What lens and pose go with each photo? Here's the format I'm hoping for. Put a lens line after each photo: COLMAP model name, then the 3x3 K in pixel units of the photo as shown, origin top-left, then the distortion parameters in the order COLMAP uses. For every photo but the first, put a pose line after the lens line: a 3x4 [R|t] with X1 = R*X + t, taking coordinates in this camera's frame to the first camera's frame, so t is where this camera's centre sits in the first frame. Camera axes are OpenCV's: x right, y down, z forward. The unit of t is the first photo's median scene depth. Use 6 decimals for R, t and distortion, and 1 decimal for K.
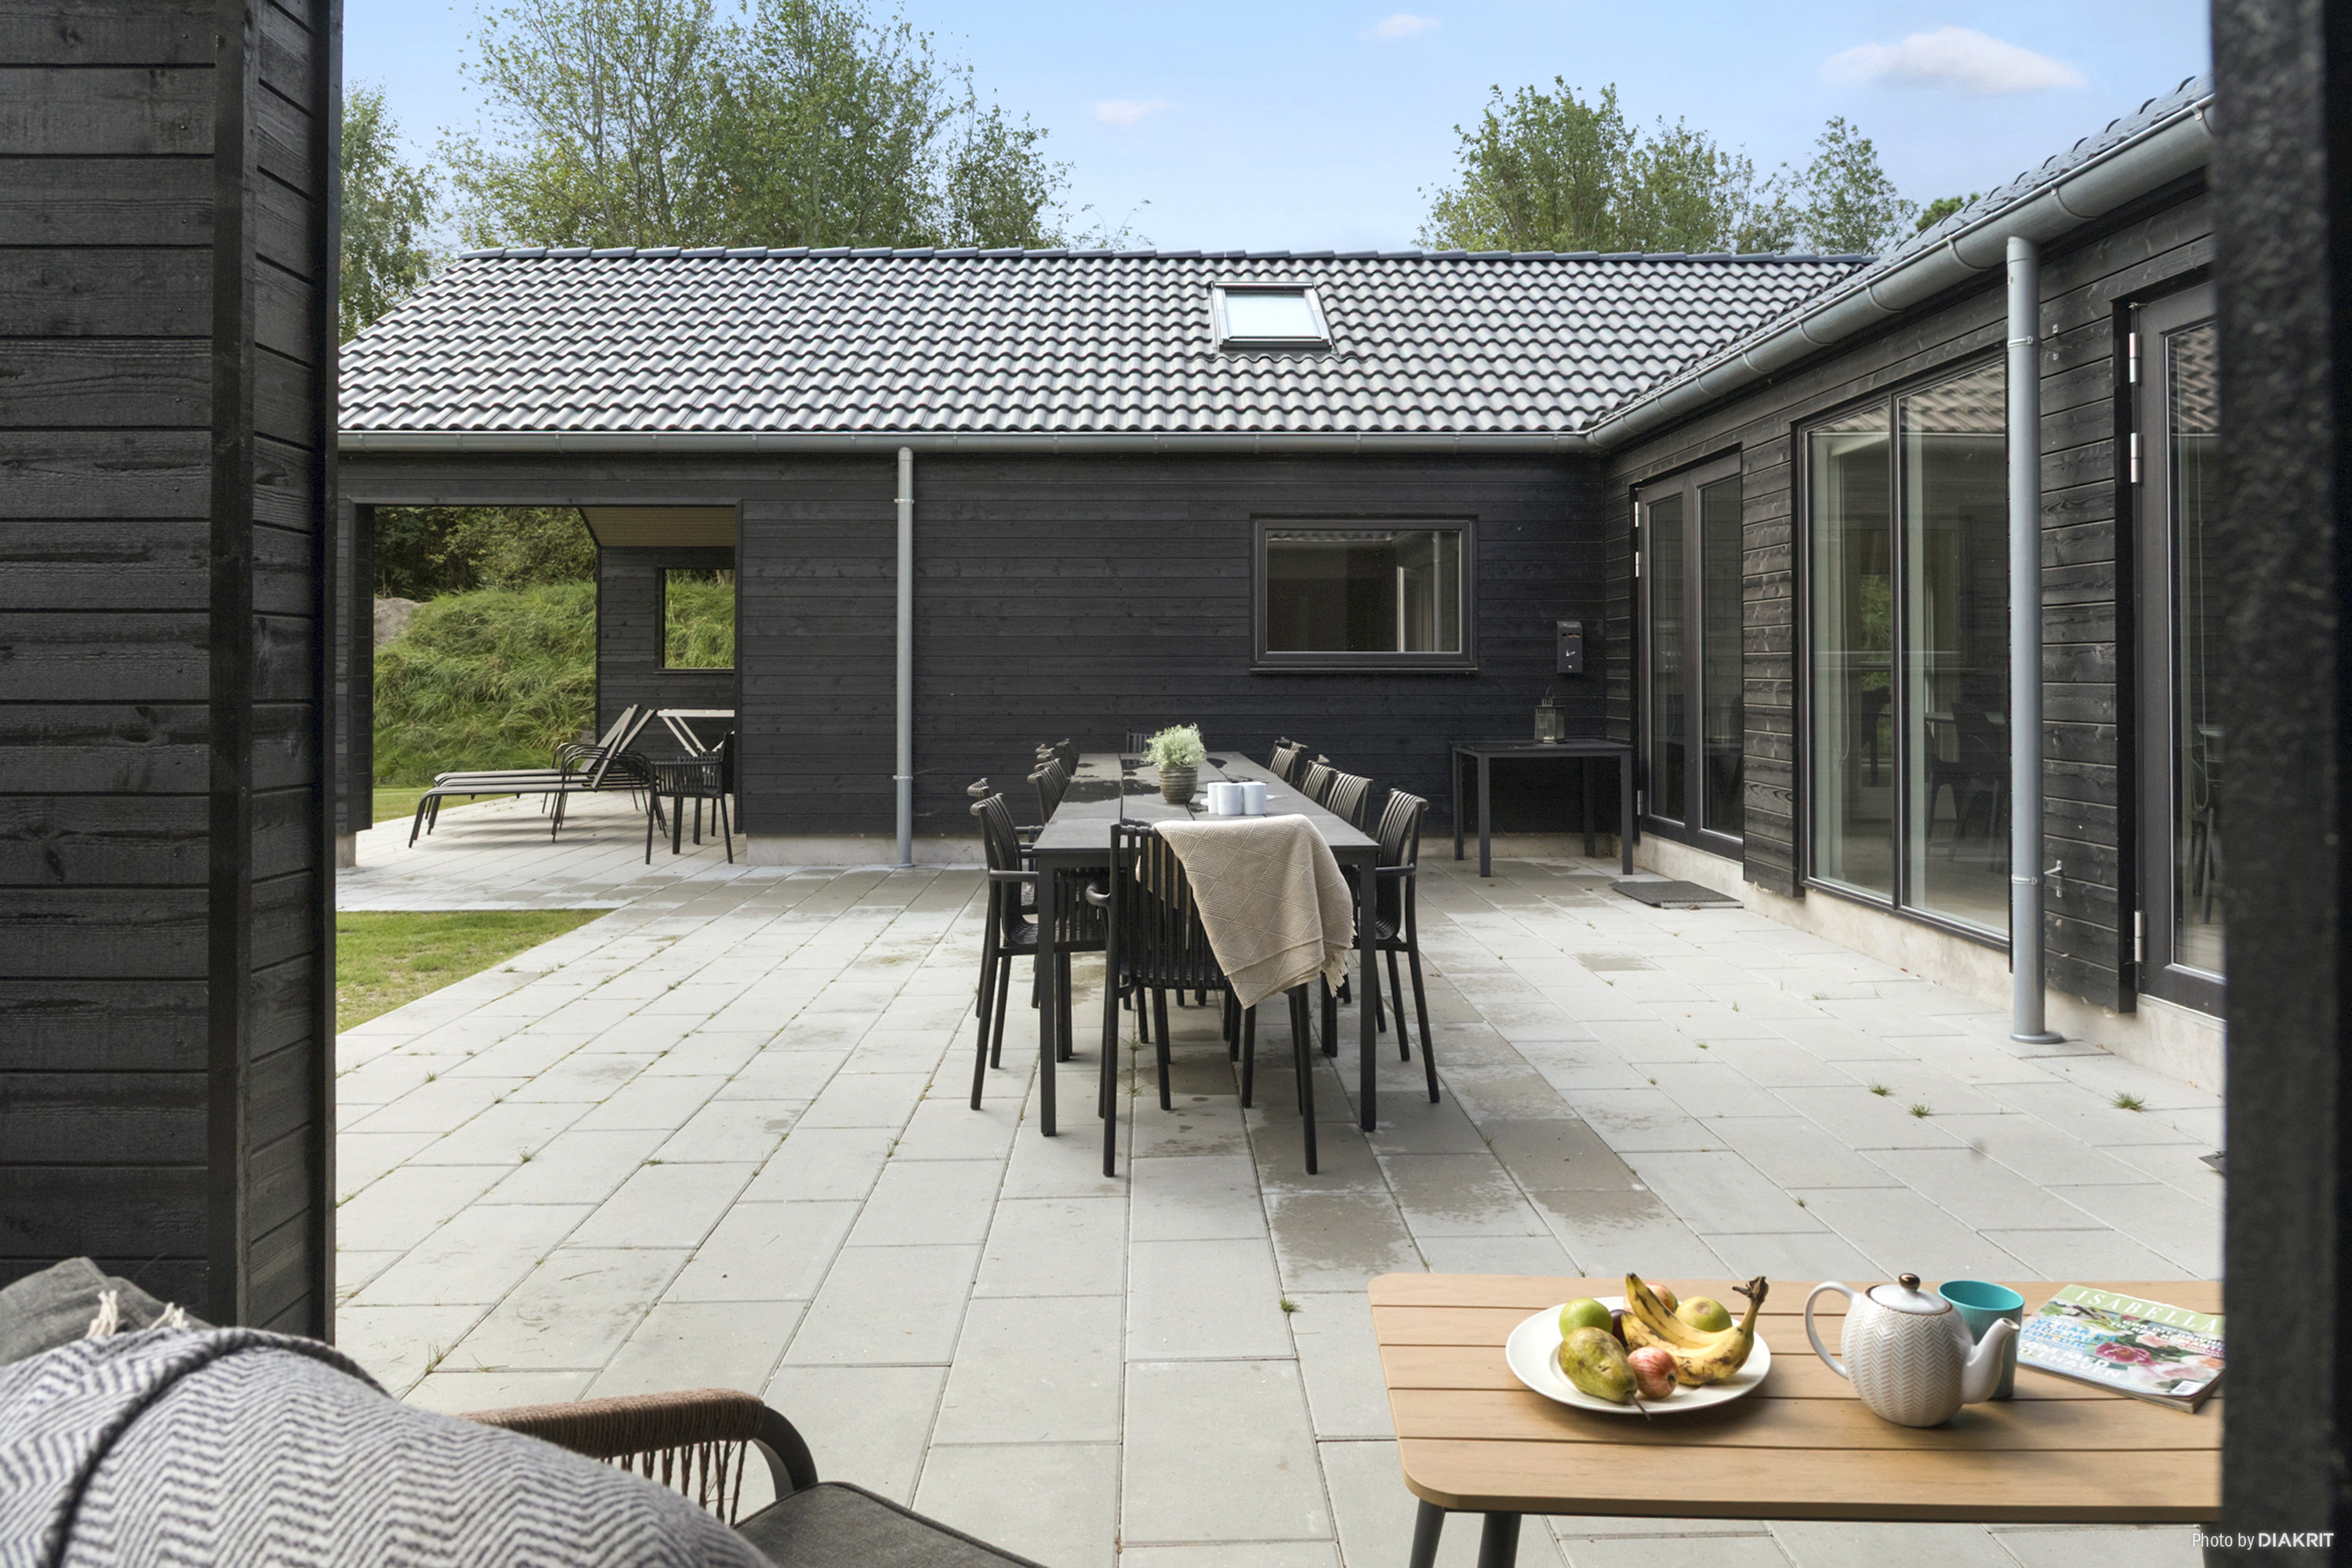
lens RADIAL K [[1630.7, 0, 1176.0], [0, 1630.7, 784.0], [0, 0, 1]] dist [-0.006653, -0.004564]
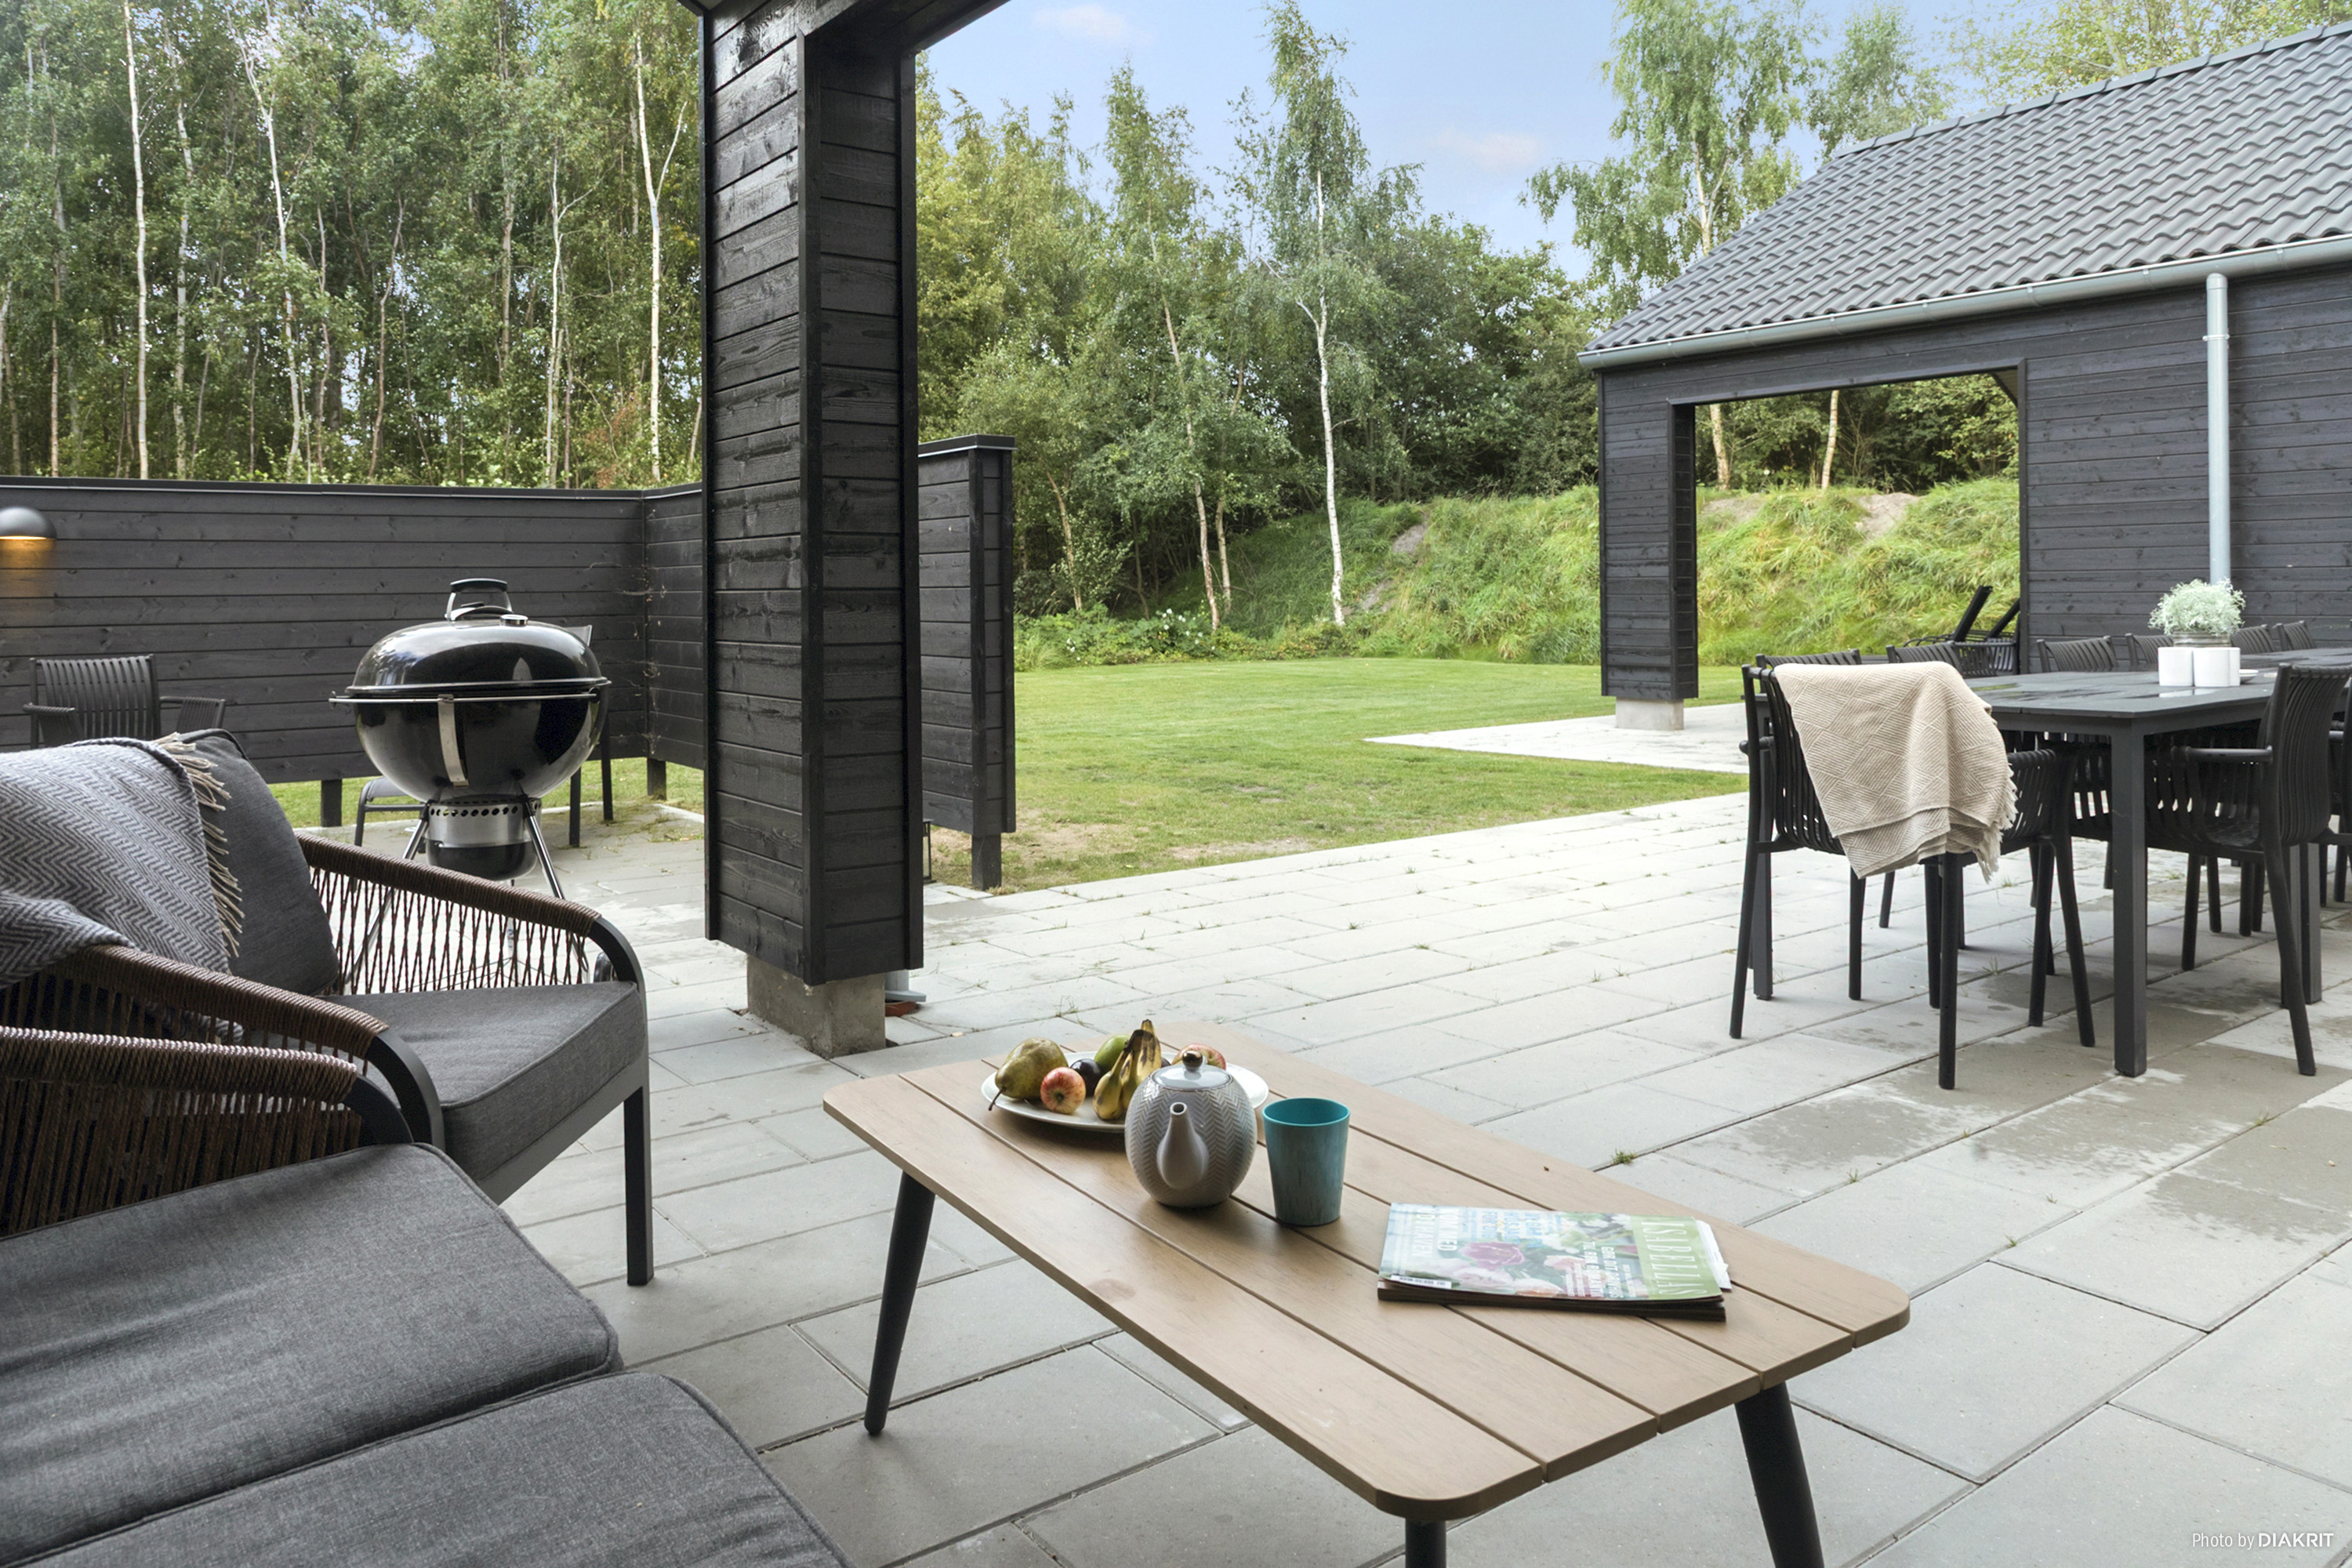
lens RADIAL K [[1615.9, 0, 1177.3], [0, 1615.9, 696.2], [0, 0, 1]] dist [-0.001634, -0.001132]
pose [[0.578020, 0.048734, -0.814566, 0.211055], [-0.044400, 0.998615, 0.028239, 0.012379], [0.814814, 0.019844, 0.579383, 0.078314]]
